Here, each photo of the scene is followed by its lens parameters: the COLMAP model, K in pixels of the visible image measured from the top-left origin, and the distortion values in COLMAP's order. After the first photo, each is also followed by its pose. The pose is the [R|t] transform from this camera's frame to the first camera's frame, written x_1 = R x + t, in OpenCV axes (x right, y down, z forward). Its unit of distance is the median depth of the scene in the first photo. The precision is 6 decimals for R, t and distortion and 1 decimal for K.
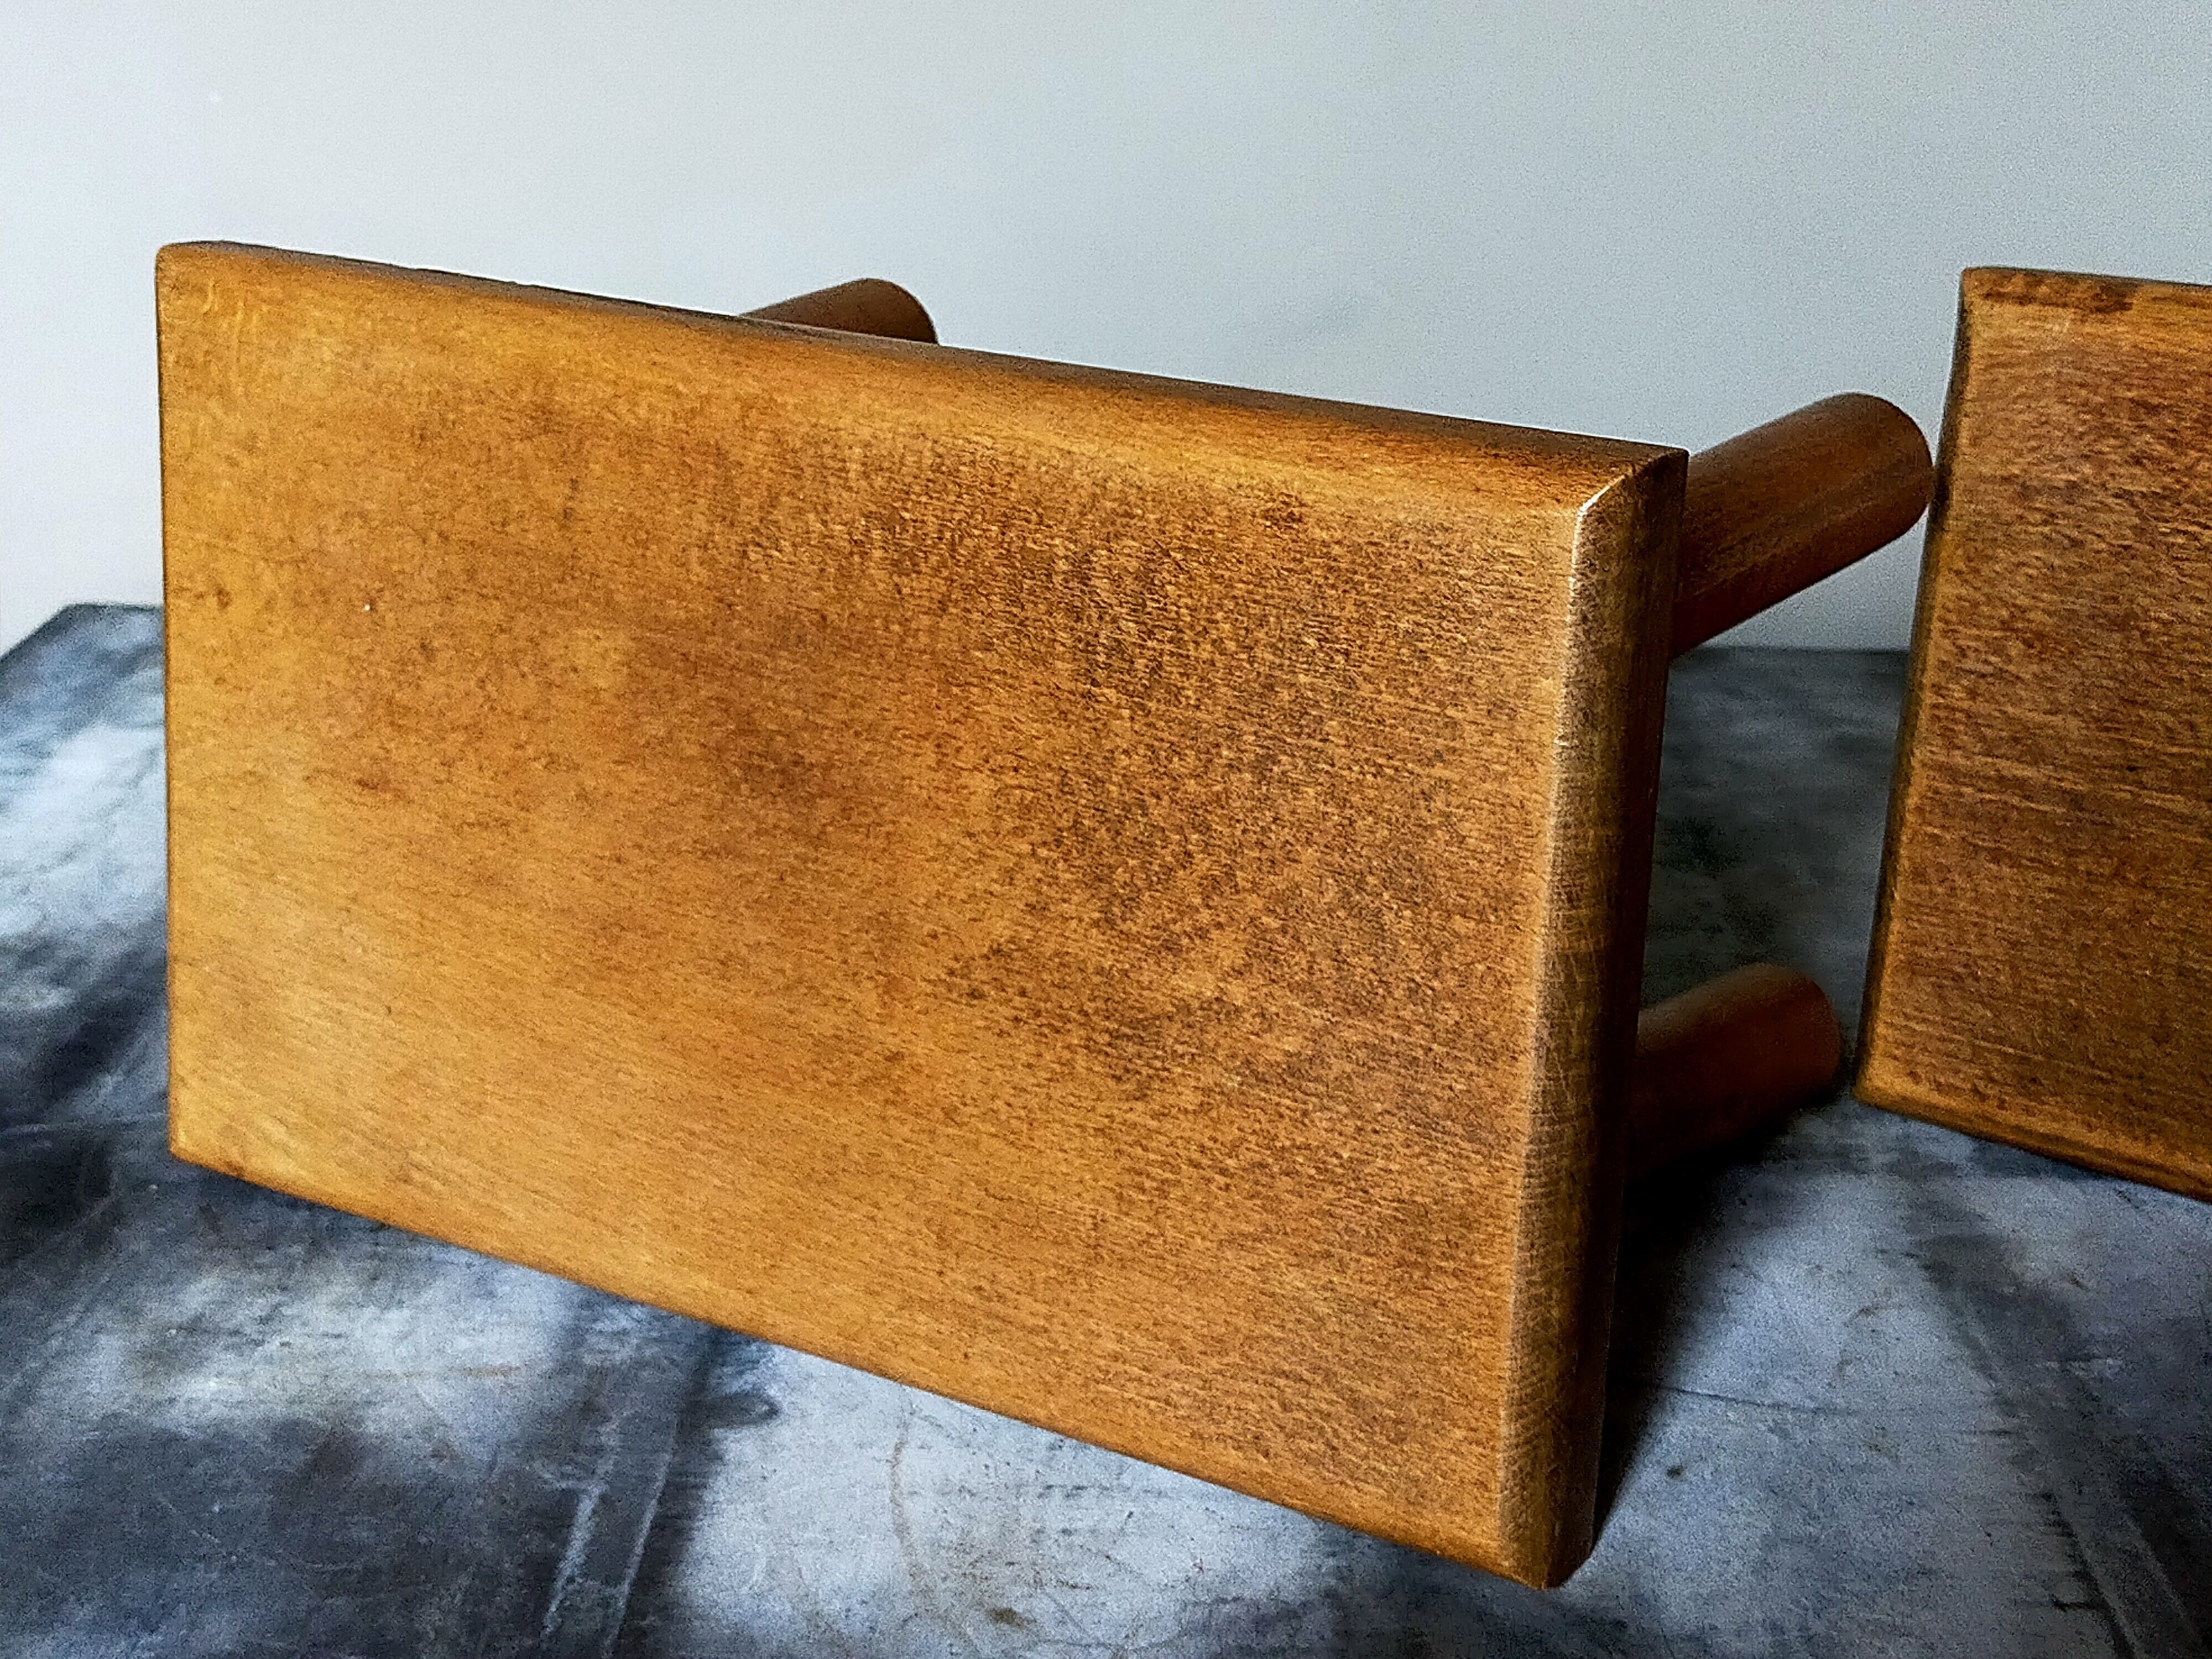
lens RADIAL K [[3228.4, 0, 1106.2], [0, 3228.4, 827.2], [0, 0, 1]] dist [0.098678, -0.126741]
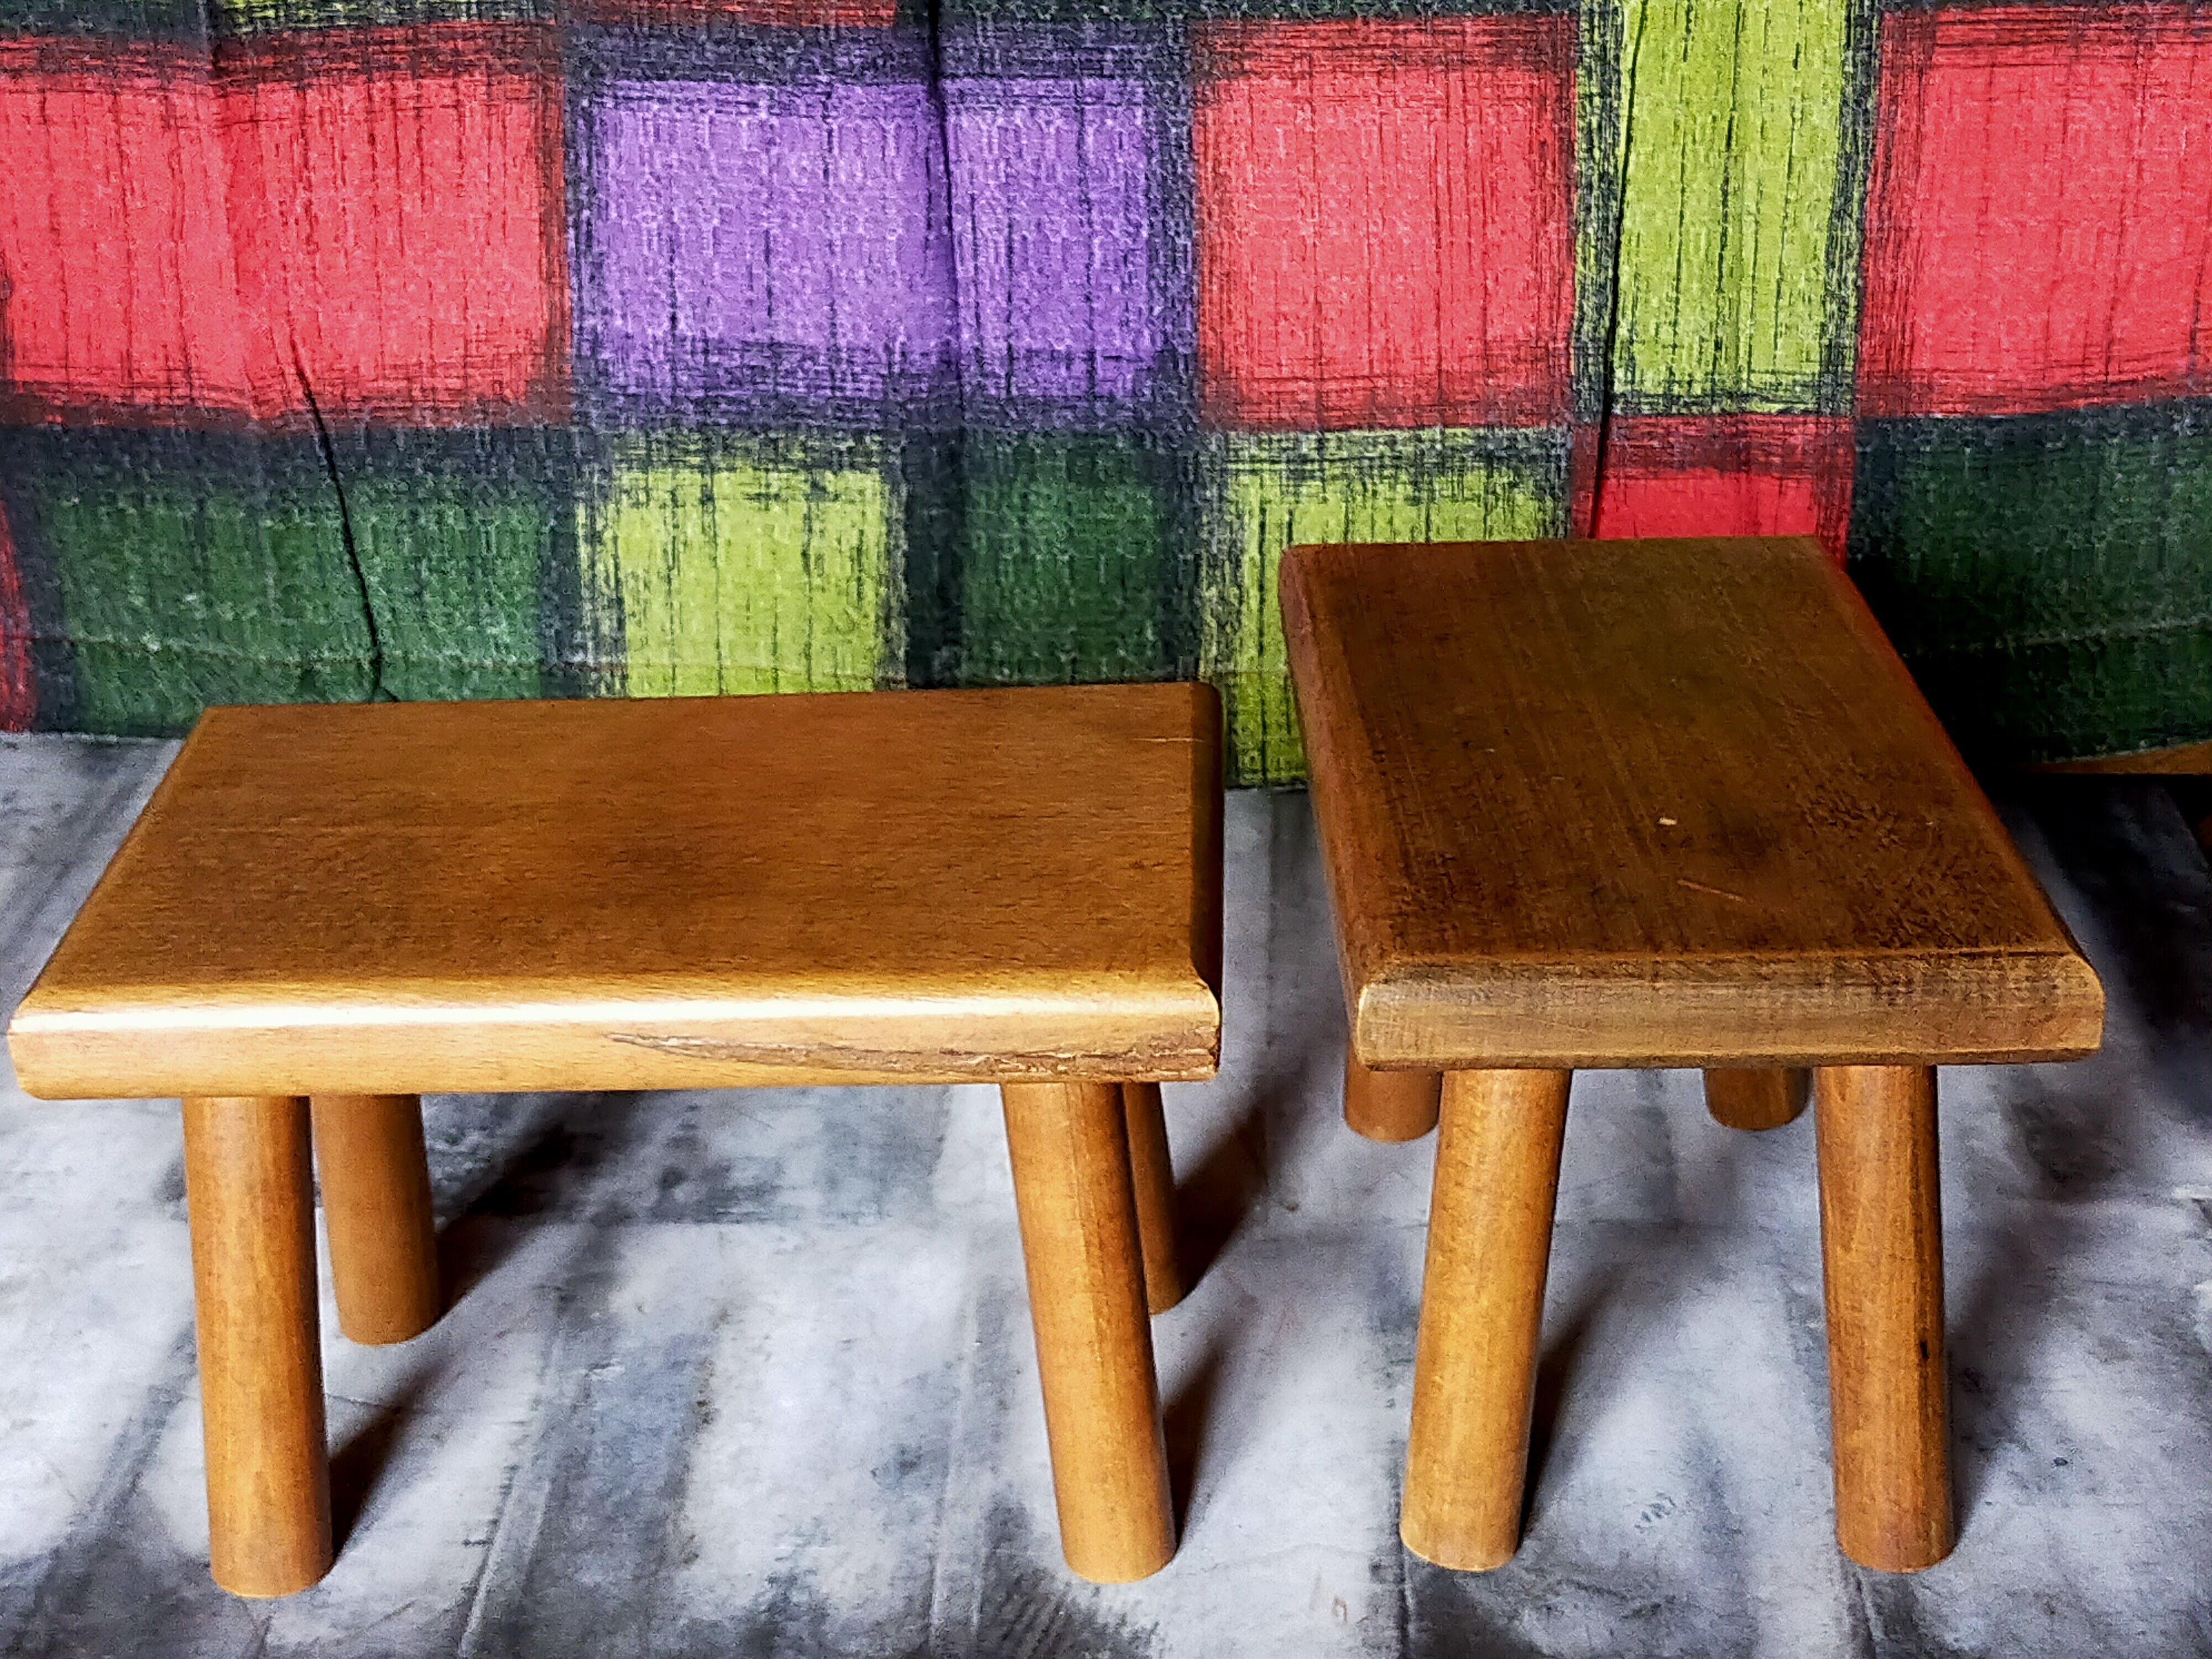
lens RADIAL K [[3225.3, 0, 1098.2], [0, 3225.3, 775.9], [0, 0, 1]] dist [0.129002, -0.228822]
pose [[0.998875, -0.029078, -0.037470, 0.669976], [0.033350, 0.992338, 0.118966, -0.350321], [0.033723, -0.120082, 0.992191, -0.647824]]
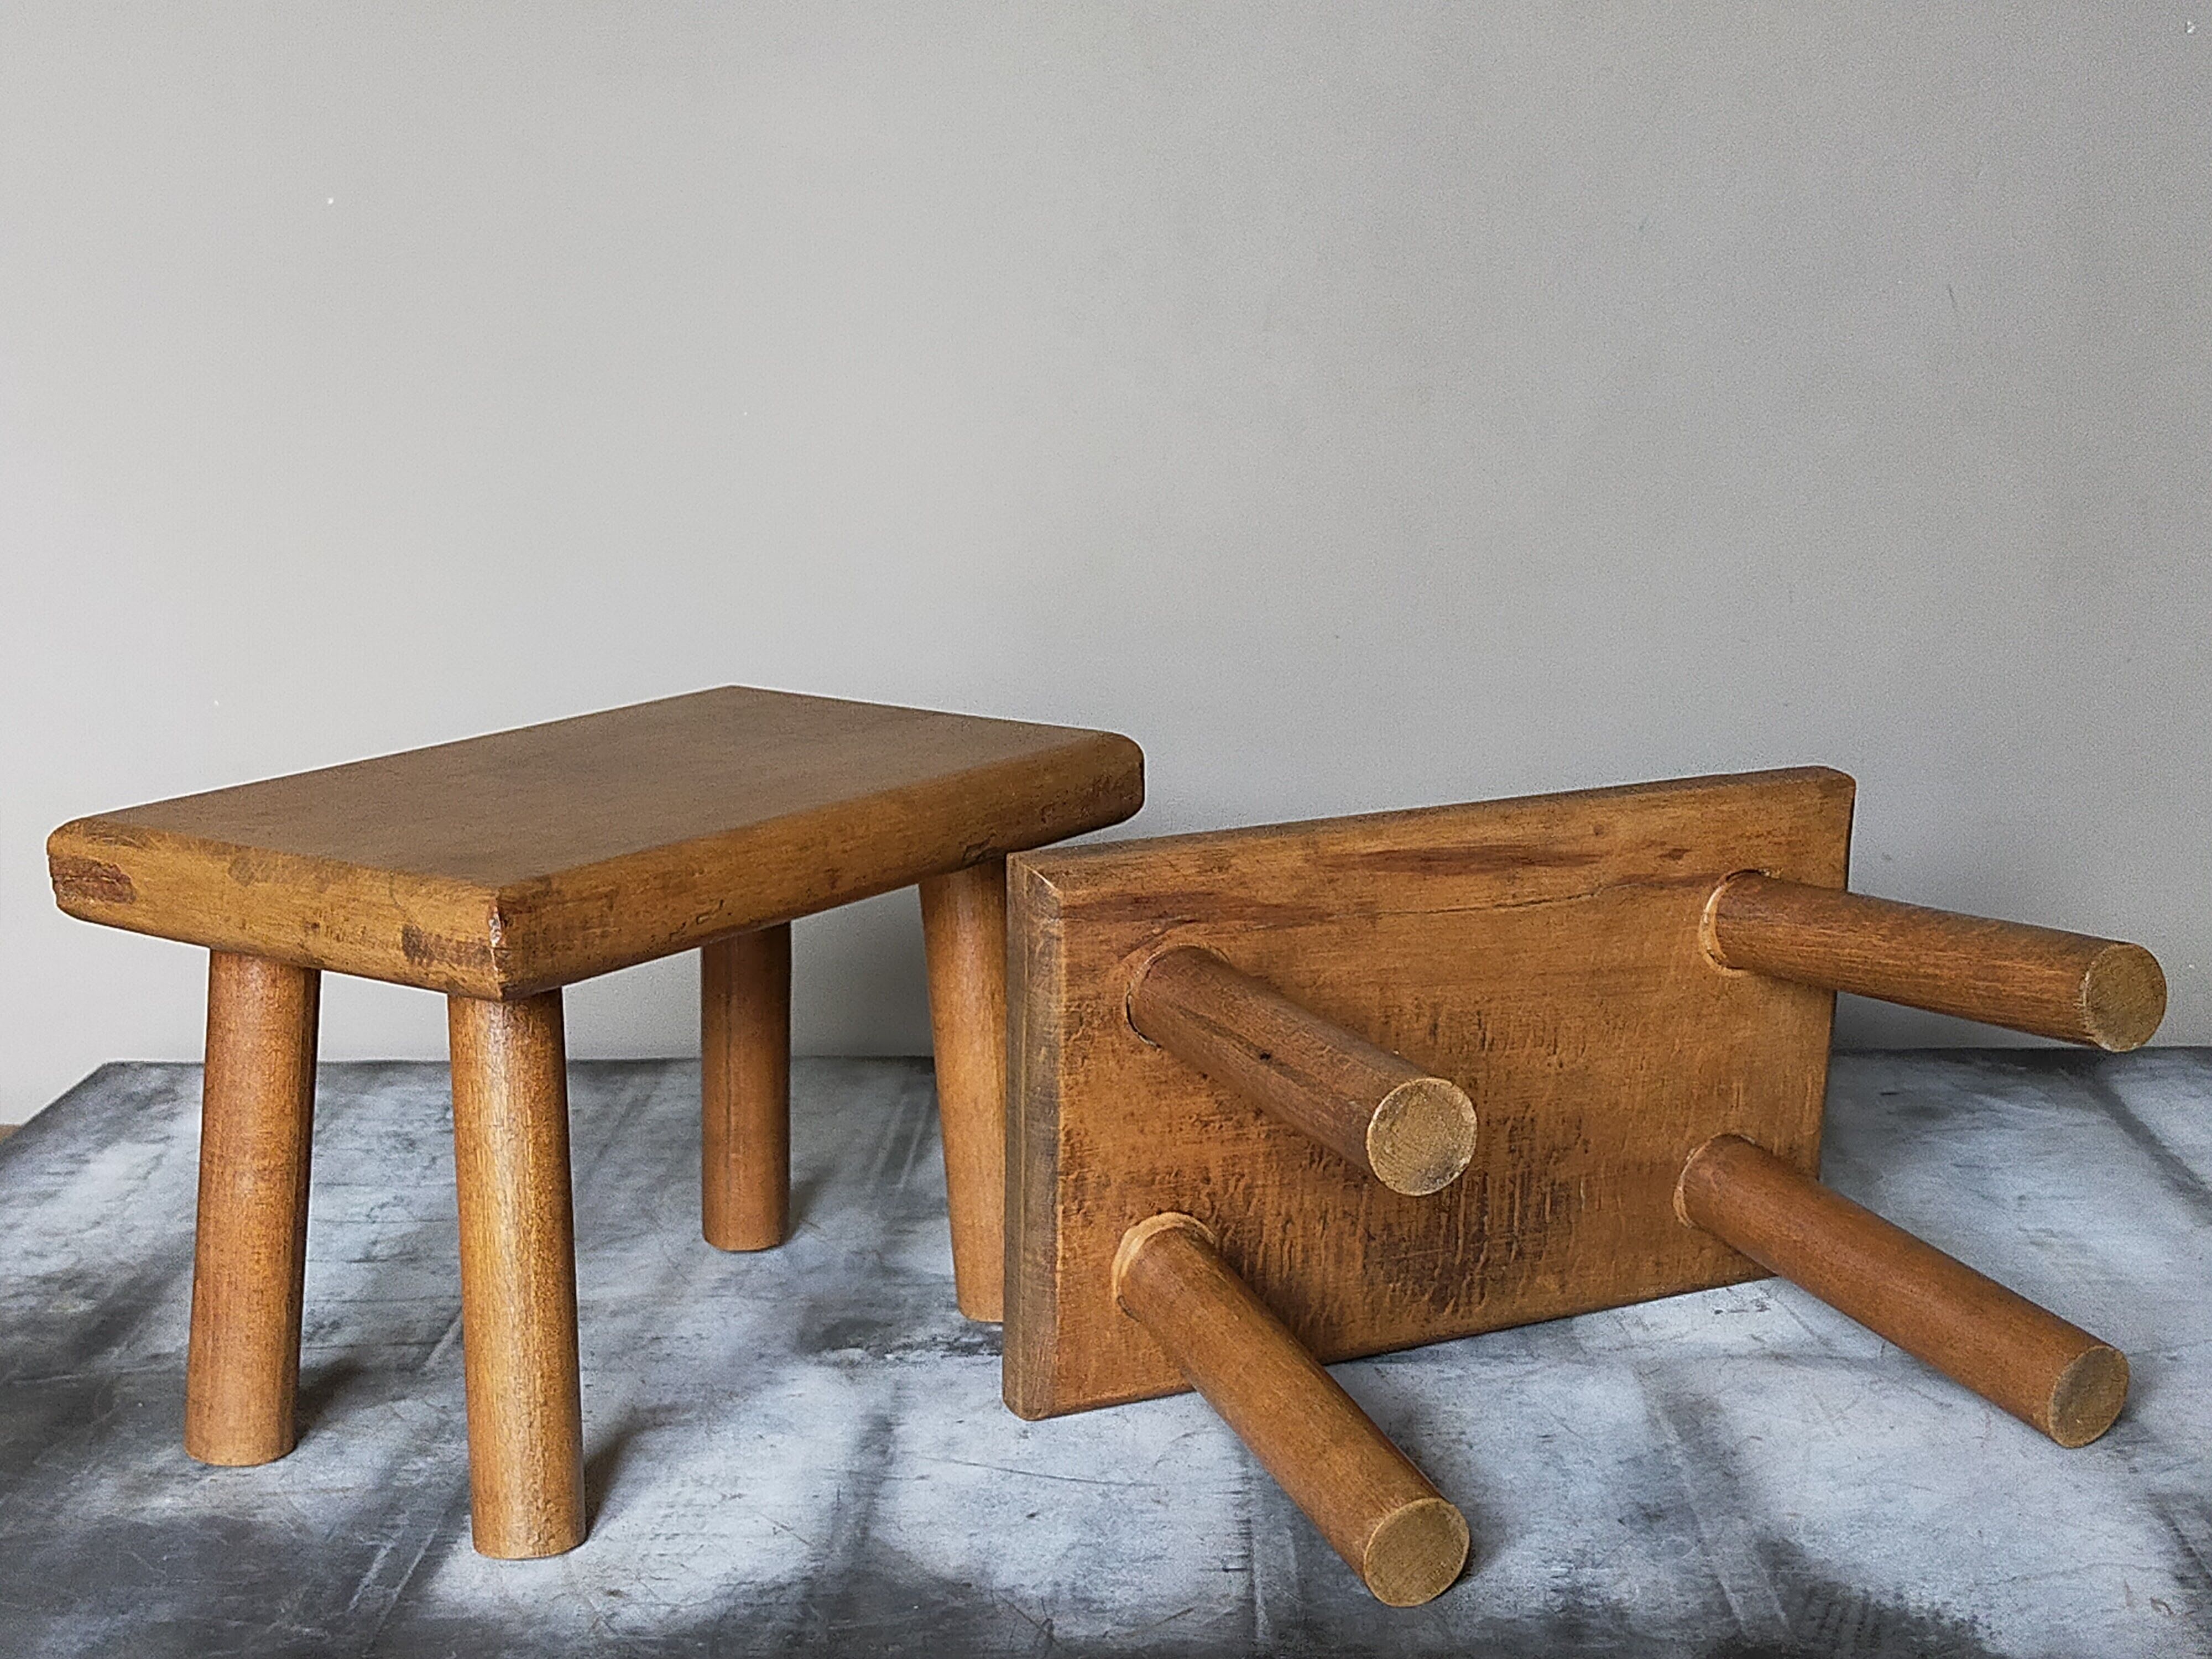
lens RADIAL K [[3207.5, 0, 1094.8], [0, 3207.5, 799.8], [0, 0, 1]] dist [0.106374, -0.140706]
pose [[0.999303, -0.032987, -0.017503, 0.250417], [0.029819, 0.987033, -0.157725, 0.096785], [0.022479, 0.157093, 0.987328, -0.713108]]
